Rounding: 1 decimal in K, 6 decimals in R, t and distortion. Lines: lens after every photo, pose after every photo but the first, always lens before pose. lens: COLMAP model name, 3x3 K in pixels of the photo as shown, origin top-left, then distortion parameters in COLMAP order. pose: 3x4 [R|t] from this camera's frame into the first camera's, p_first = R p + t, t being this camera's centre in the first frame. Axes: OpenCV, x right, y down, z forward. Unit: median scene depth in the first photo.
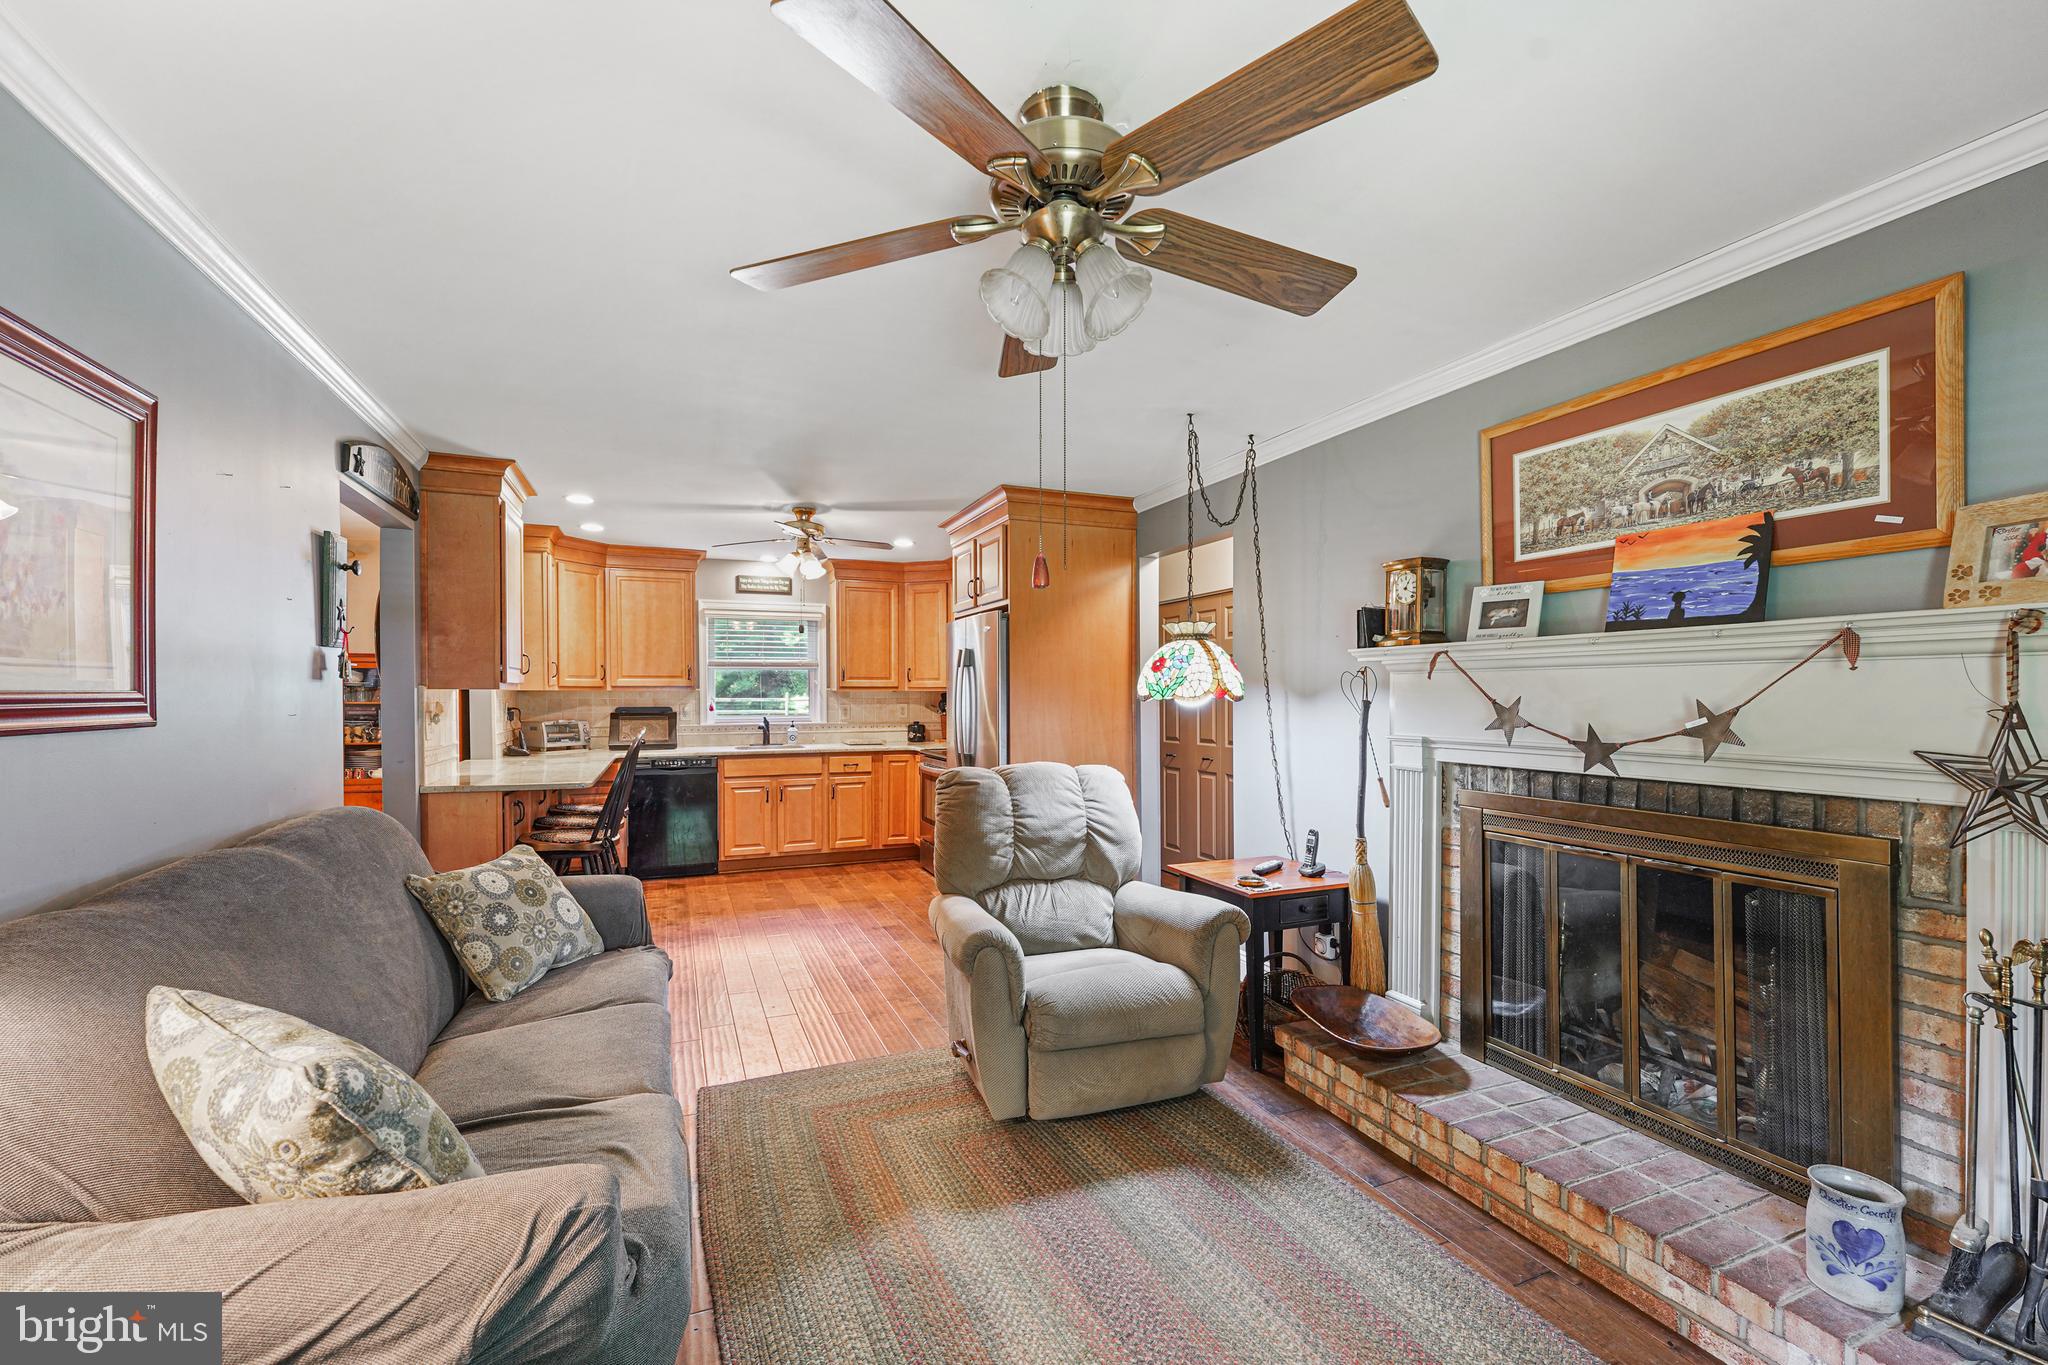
lens RADIAL K [[830.8, 0, 1023.1], [0, 830.8, 708.1], [0, 0, 1]] dist [0.000089, 0.000022]
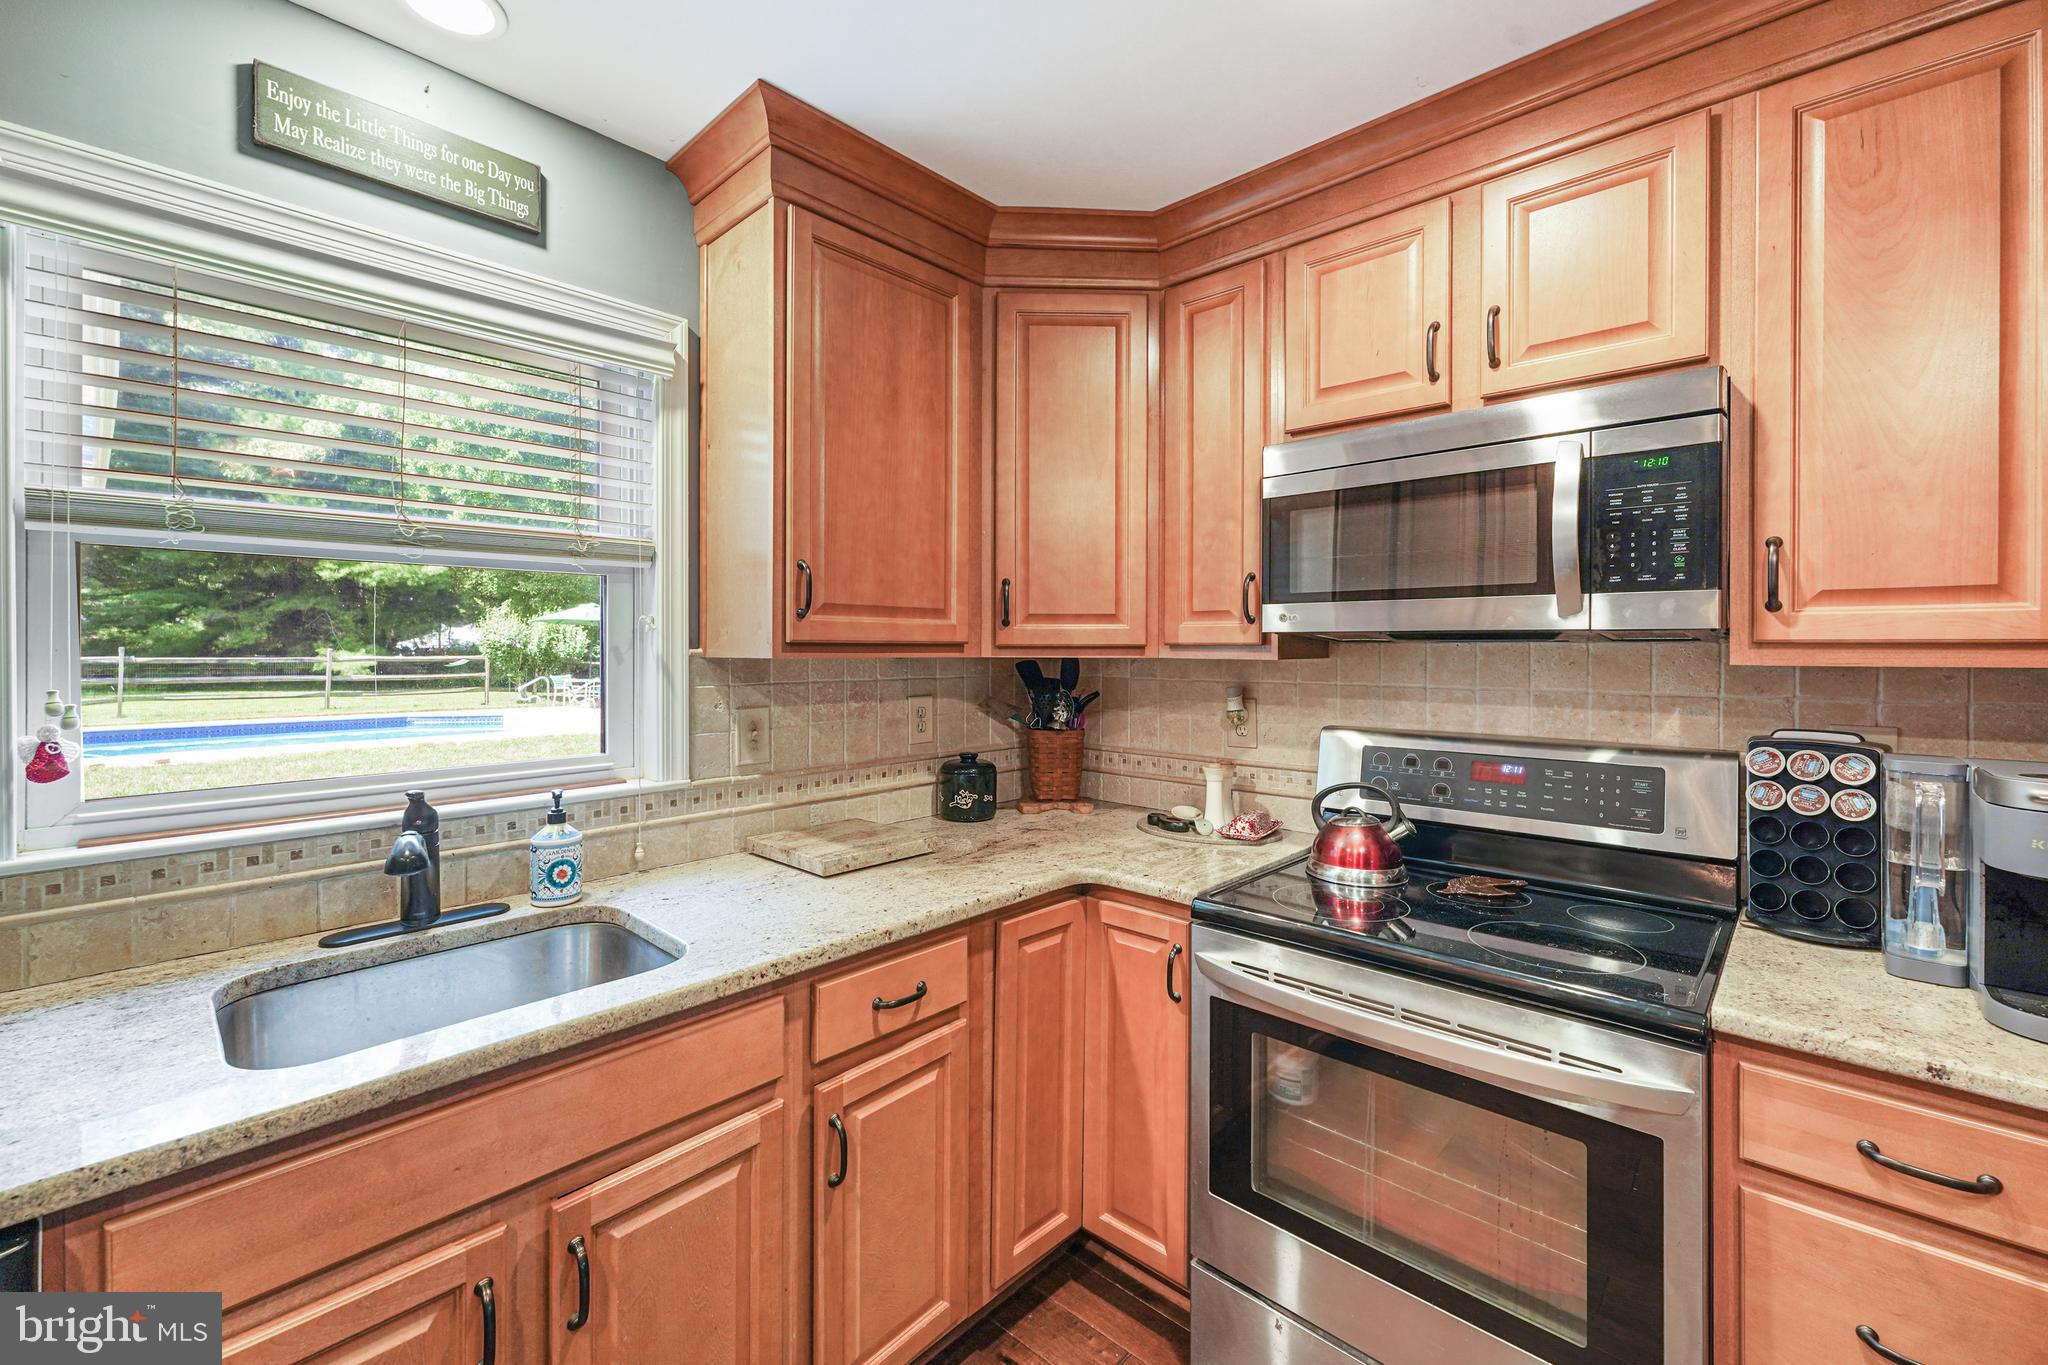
lens RADIAL K [[849.6, 0, 1019.6], [0, 849.6, 646.9], [0, 0, 1]] dist [0.000576, 0.000135]
pose [[0.914469, 0.001934, 0.404651, -0.276656], [0.006025, 0.999813, -0.018395, -0.020822], [-0.404611, 0.019260, 0.914286, 0.798740]]
